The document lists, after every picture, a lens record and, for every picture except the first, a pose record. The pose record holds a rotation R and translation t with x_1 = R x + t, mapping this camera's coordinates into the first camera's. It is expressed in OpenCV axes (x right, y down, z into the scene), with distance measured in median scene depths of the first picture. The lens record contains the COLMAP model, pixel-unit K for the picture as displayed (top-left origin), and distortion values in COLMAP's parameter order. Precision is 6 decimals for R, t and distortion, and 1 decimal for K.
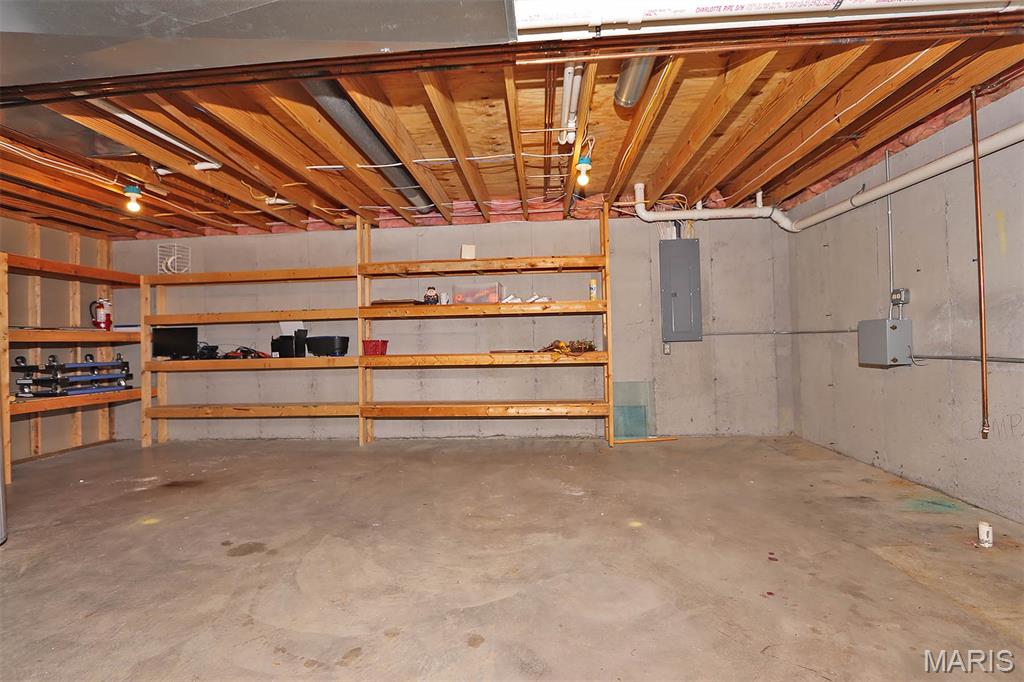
lens RADIAL K [[471.5, 0, 503.5], [0, 471.5, 337.9], [0, 0, 1]] dist [-0.015427, 0.001631]
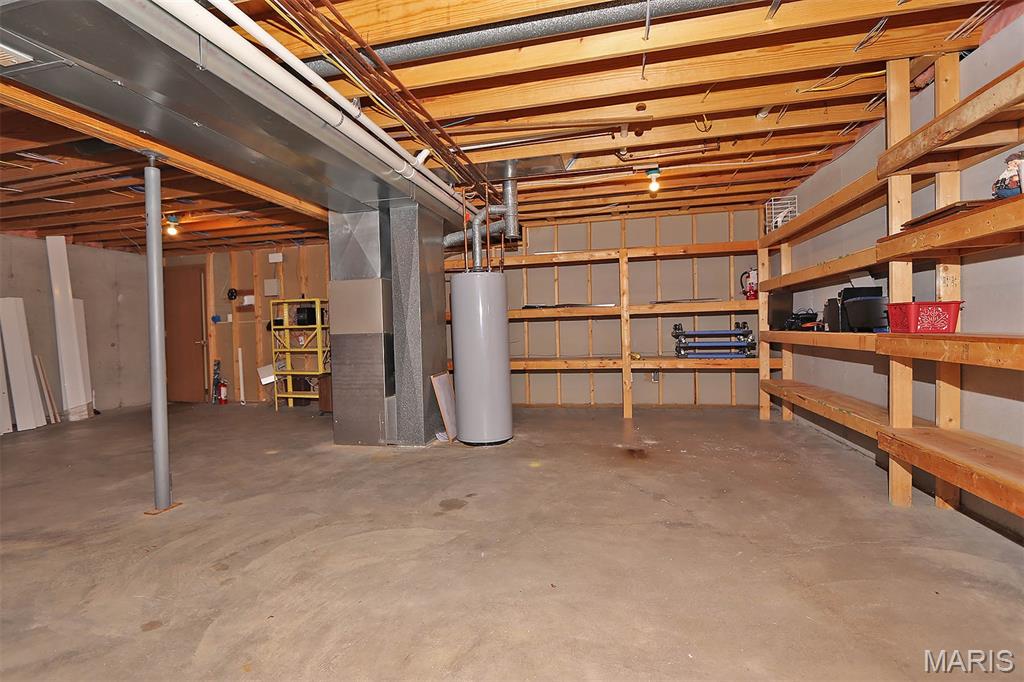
lens RADIAL K [[471.5, 0, 506.0], [0, 471.5, 339.8], [0, 0, 1]] dist [-0.015427, 0.001631]
pose [[-0.150752, 0.049858, -0.987313, 0.261031], [0.041381, 0.998170, 0.044088, 0.004679], [0.987705, -0.034210, -0.152540, 0.639668]]
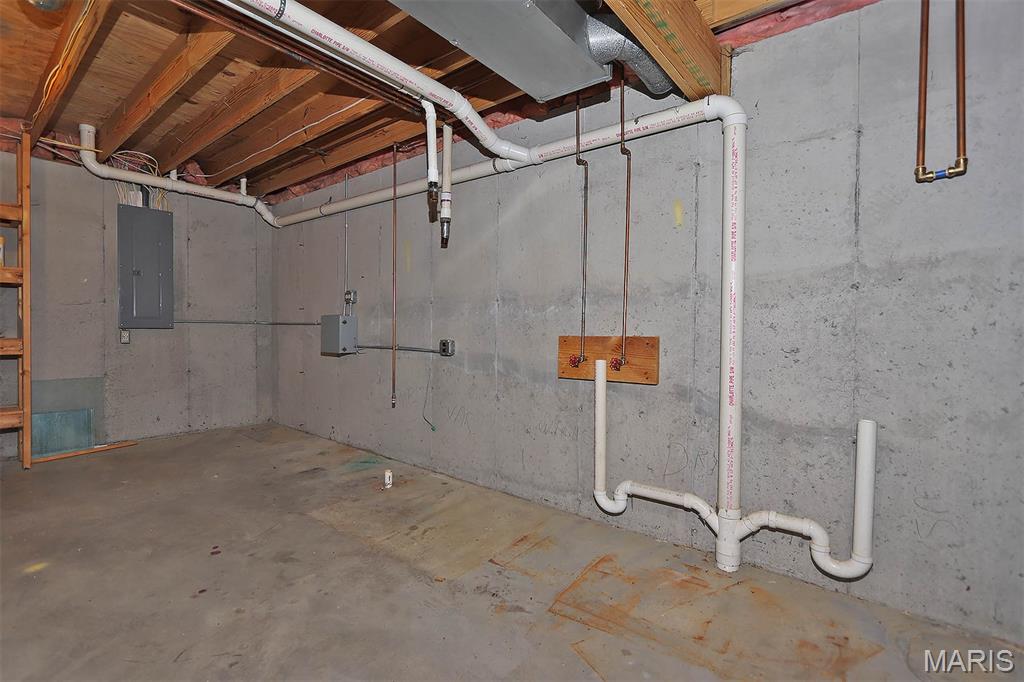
lens RADIAL K [[471.5, 0, 505.7], [0, 471.5, 339.1], [0, 0, 1]] dist [-0.015427, 0.001631]
pose [[0.566558, 0.012502, 0.823927, 0.092430], [-0.032507, 0.999446, 0.007188, -0.001468], [-0.823380, -0.030855, 0.566651, -0.035986]]
